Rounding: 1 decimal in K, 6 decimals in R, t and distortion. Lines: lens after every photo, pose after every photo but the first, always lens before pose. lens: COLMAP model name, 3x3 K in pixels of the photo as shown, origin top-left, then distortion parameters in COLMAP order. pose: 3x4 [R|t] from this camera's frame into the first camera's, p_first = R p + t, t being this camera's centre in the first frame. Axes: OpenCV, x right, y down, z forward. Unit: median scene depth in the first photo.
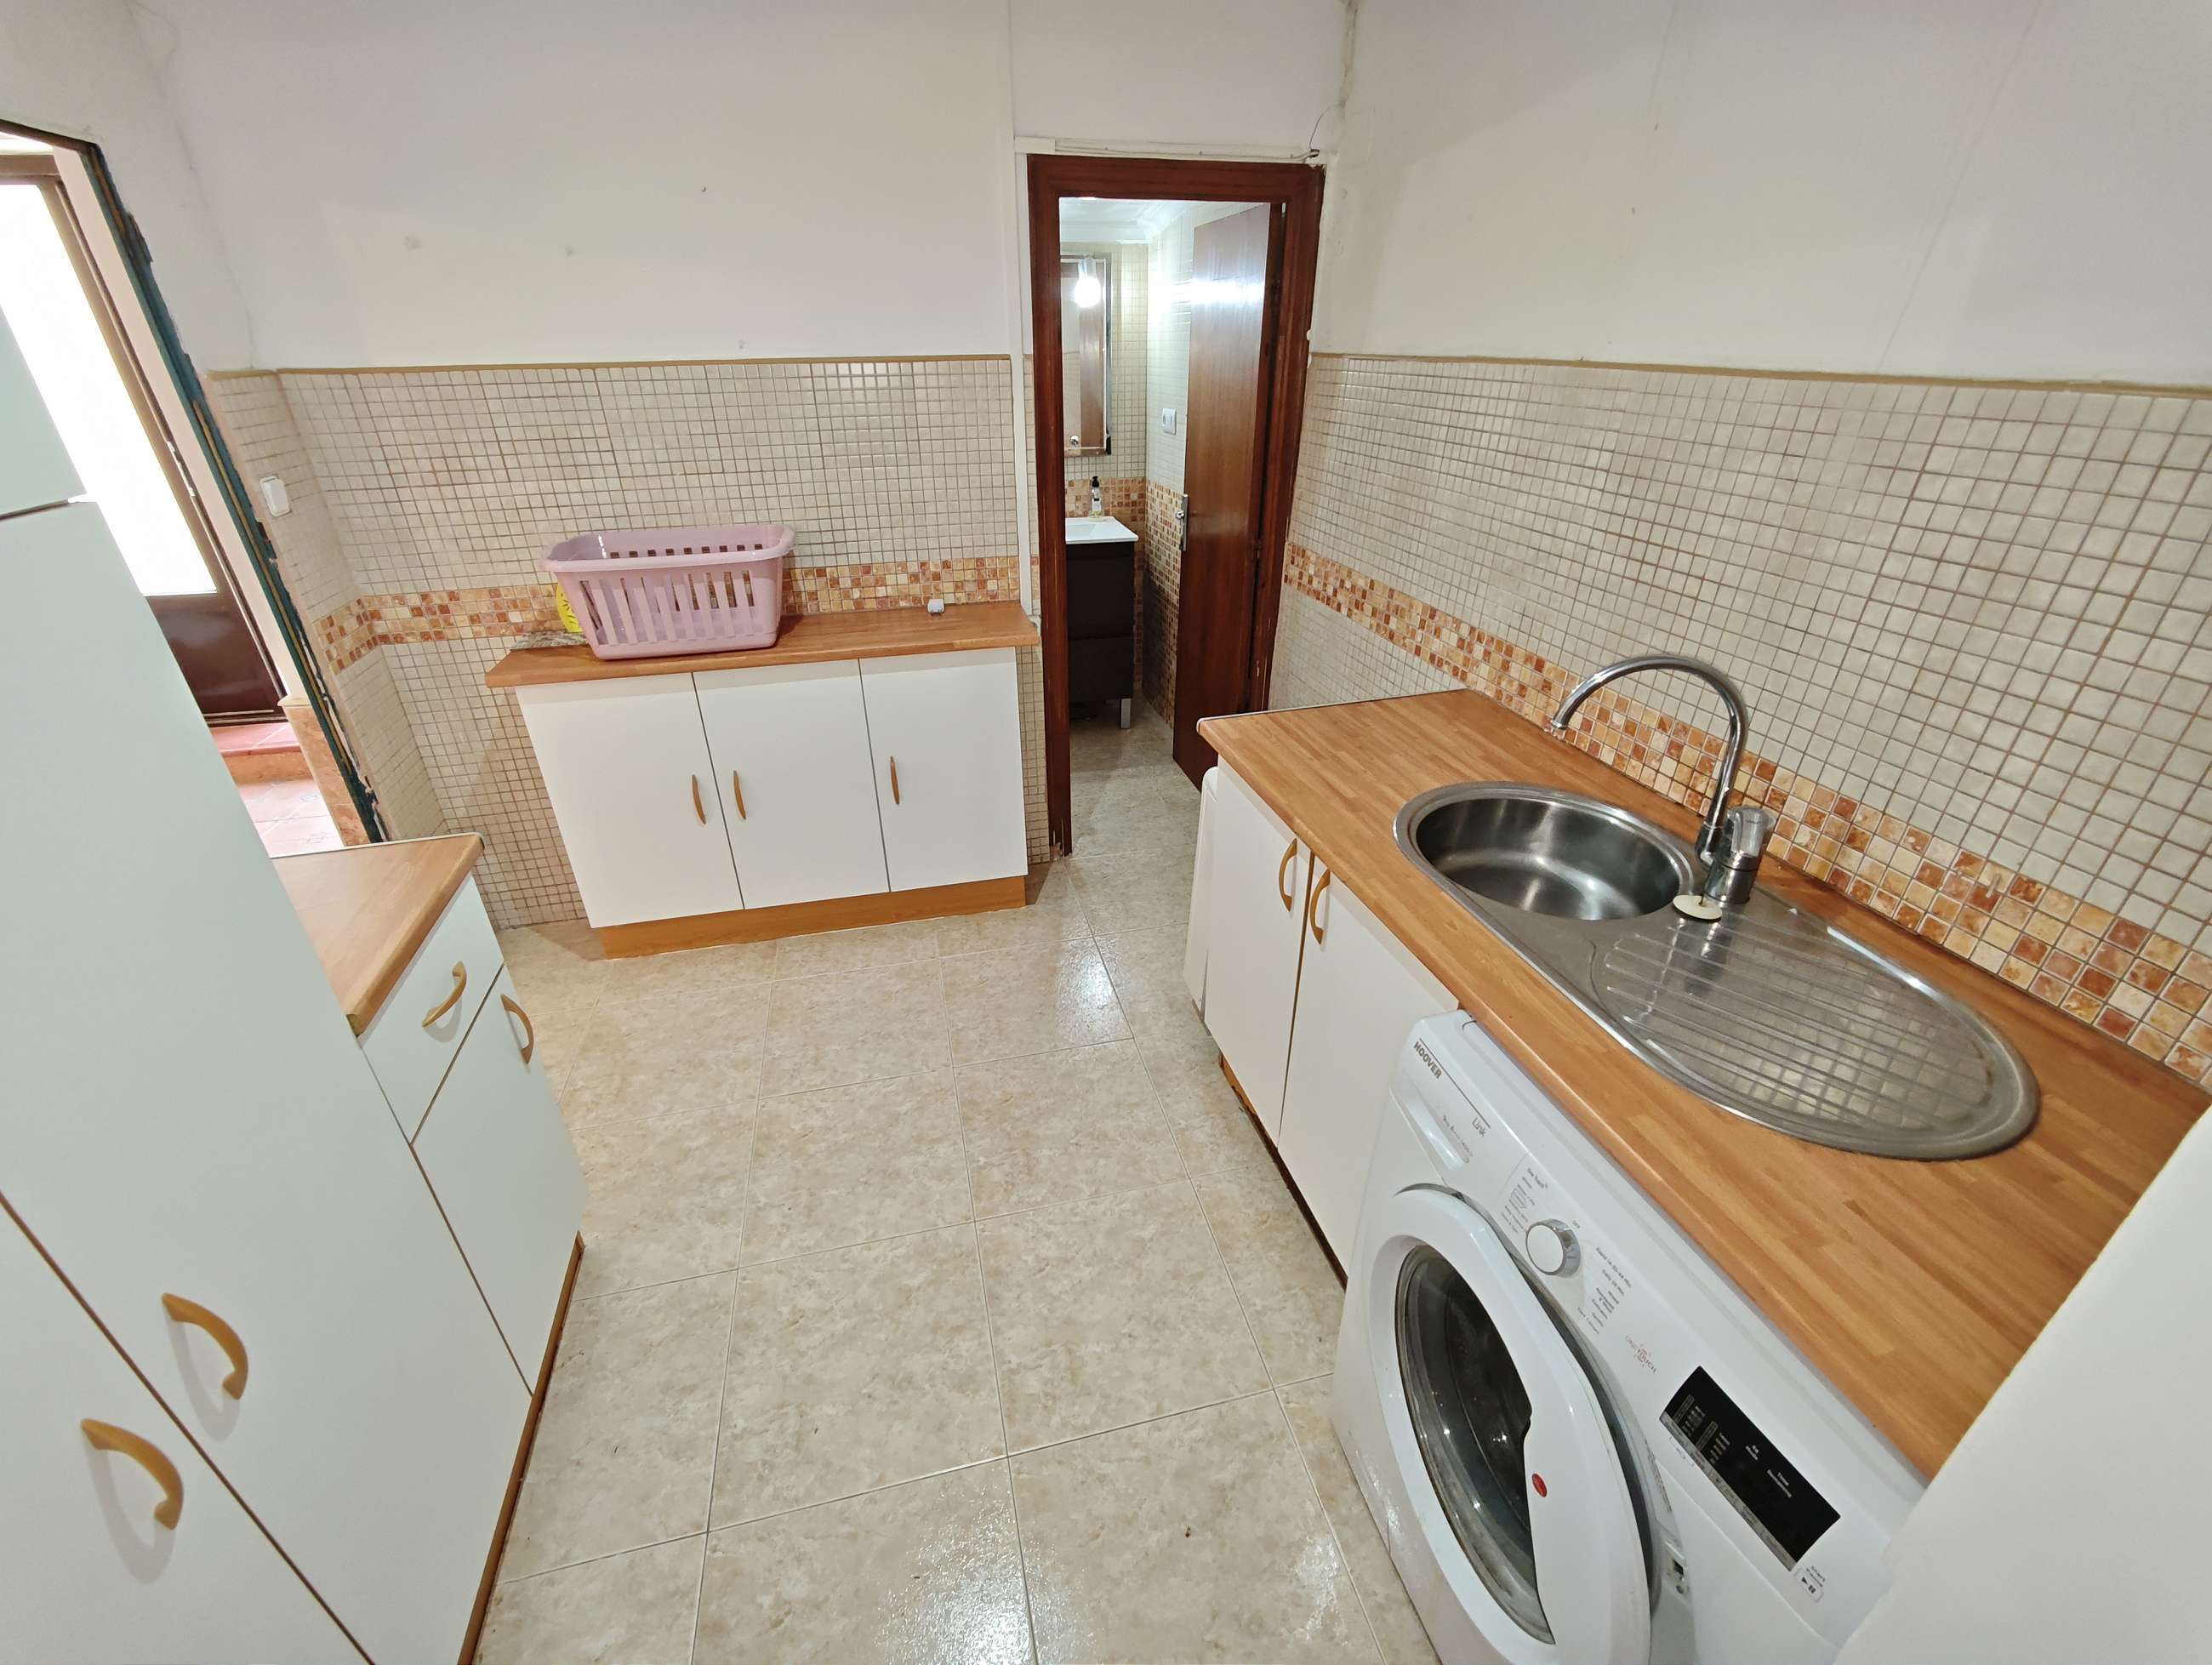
lens RADIAL K [[924.8, 0, 1098.0], [0, 924.8, 823.0], [0, 0, 1]] dist [-0.013270, 0.006503]
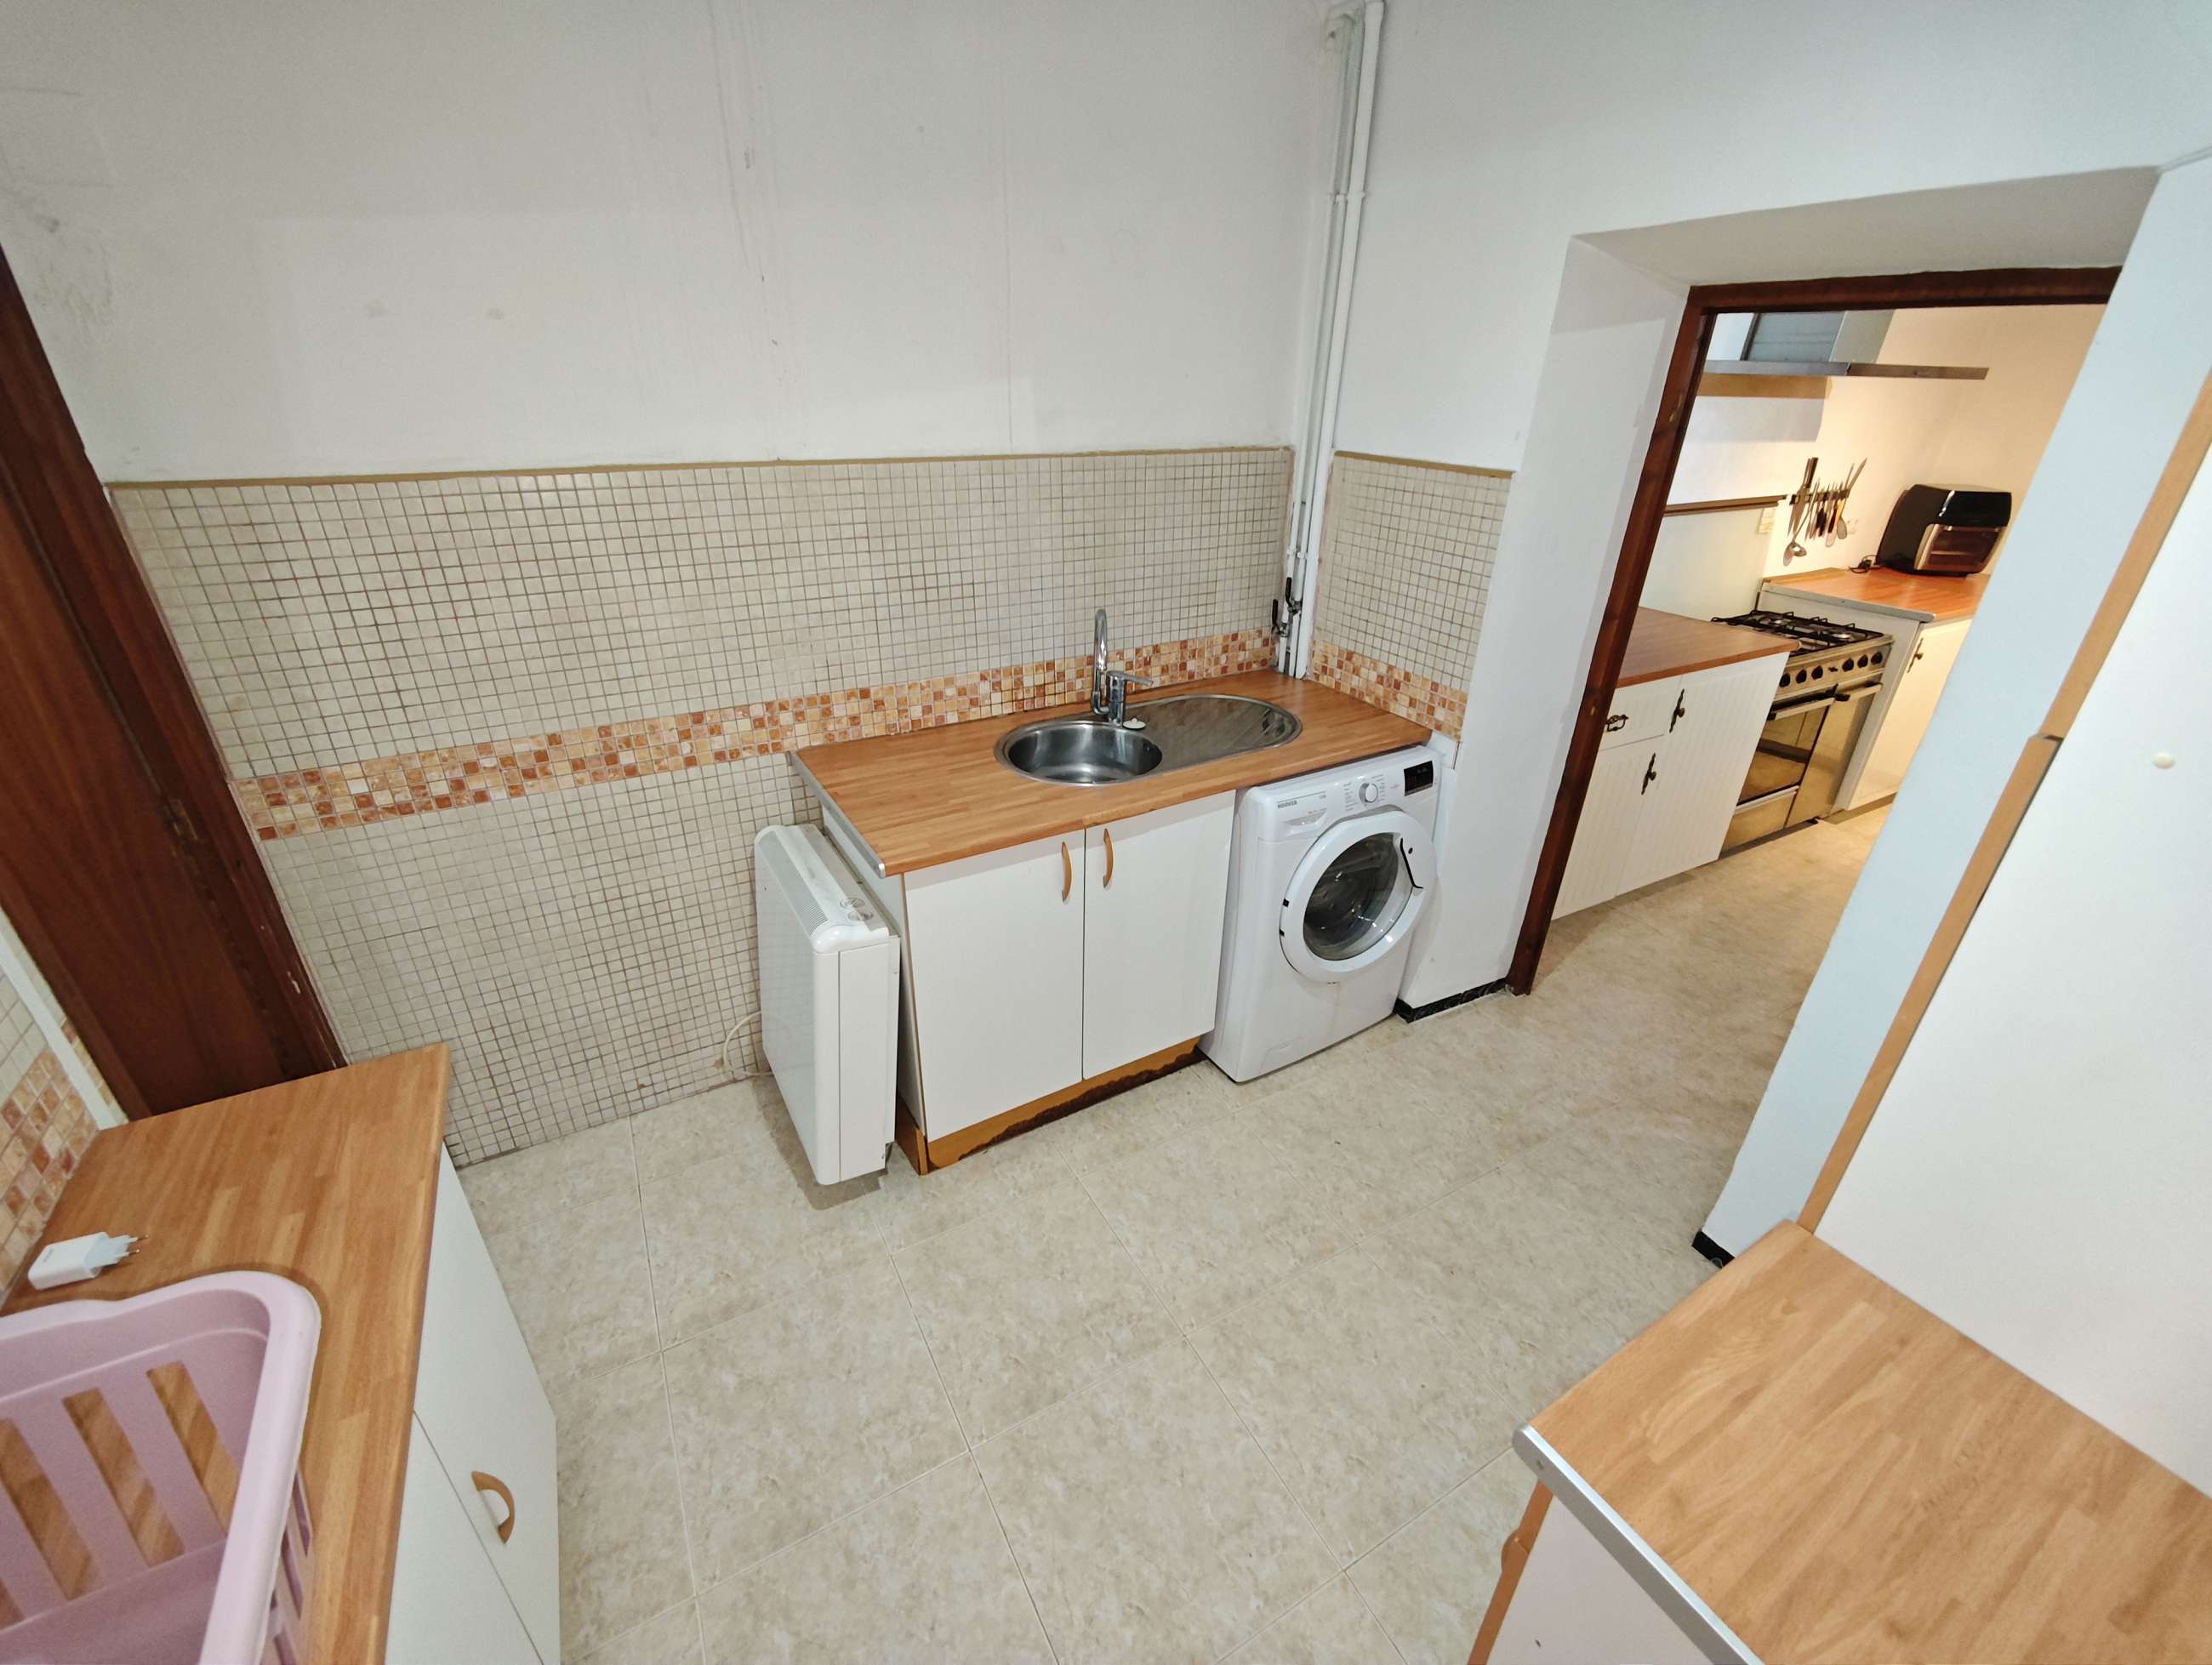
lens RADIAL K [[924.8, 0, 1098.0], [0, 924.8, 823.0], [0, 0, 1]] dist [-0.013270, 0.006503]
pose [[-0.272626, -0.418354, 0.866404, -0.764908], [0.442259, 0.745246, 0.499014, -0.529465], [-0.854448, 0.519219, -0.018153, 0.854790]]
